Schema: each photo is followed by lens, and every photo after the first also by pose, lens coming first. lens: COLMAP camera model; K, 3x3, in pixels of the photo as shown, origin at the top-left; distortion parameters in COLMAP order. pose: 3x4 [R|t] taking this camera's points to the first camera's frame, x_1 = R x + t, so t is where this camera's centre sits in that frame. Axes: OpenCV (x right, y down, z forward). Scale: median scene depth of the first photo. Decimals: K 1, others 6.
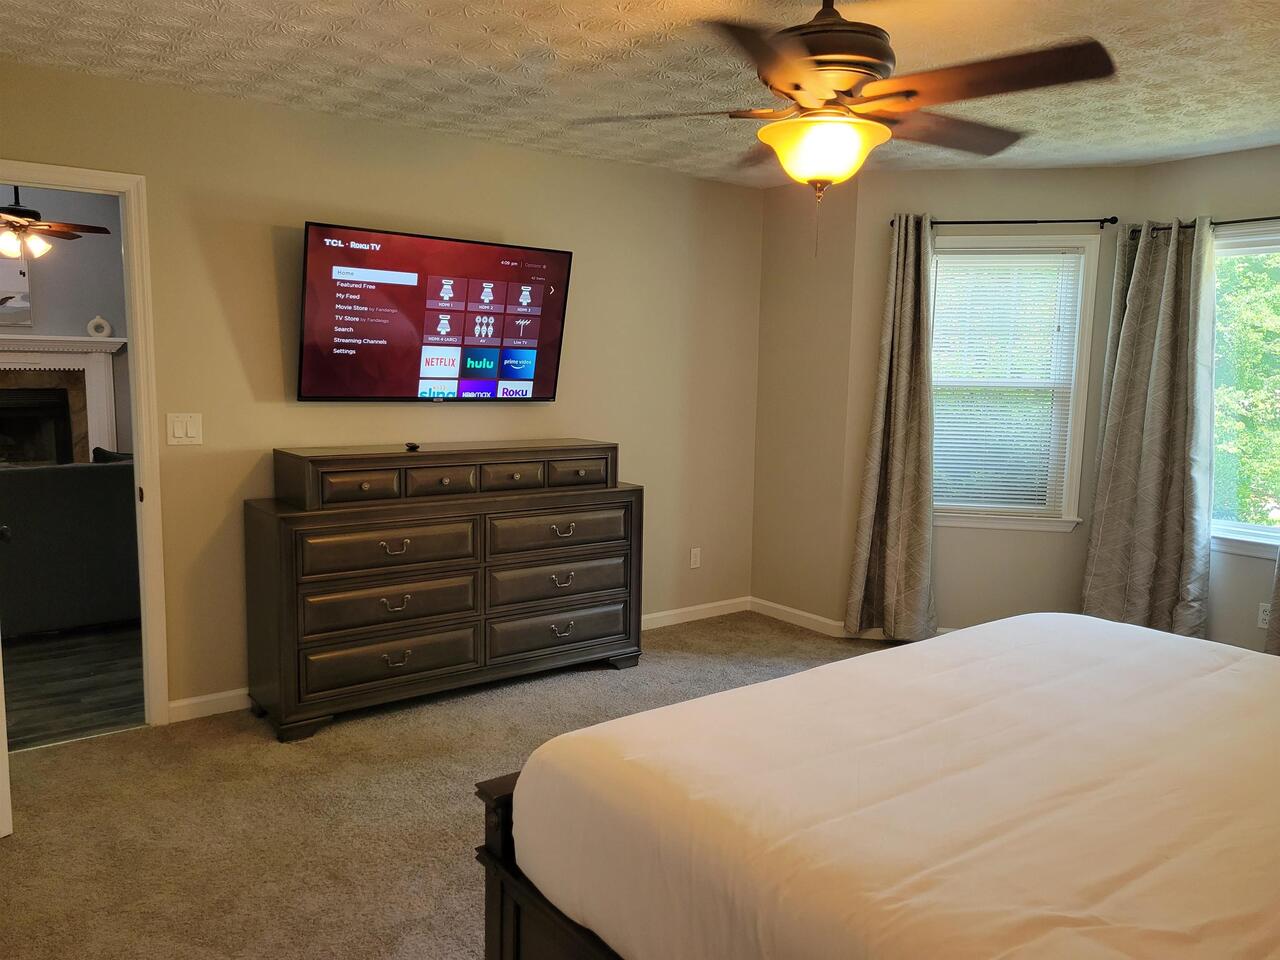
lens RADIAL K [[967.7, 0, 640.0], [0, 967.7, 480.0], [0, 0, 1]] dist [0.061097, -0.041872]
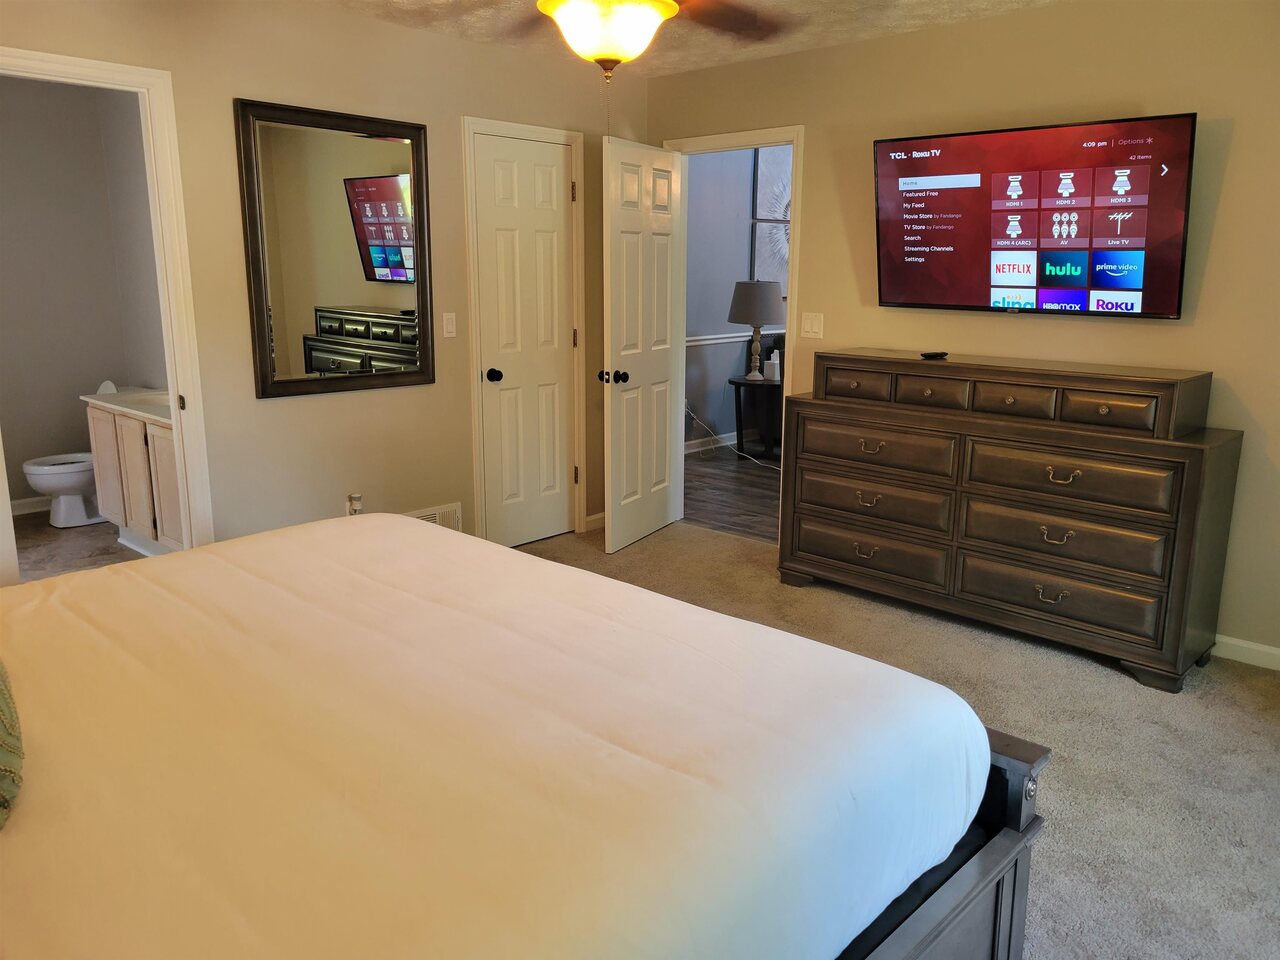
lens RADIAL K [[968.4, 0, 638.3], [0, 968.4, 472.4], [0, 0, 1]] dist [0.049228, -0.032571]
pose [[0.158793, 0.189870, -0.968883, 0.660034], [-0.124935, 0.977310, 0.171046, -0.046909], [0.979375, 0.093886, 0.178912, 0.506288]]
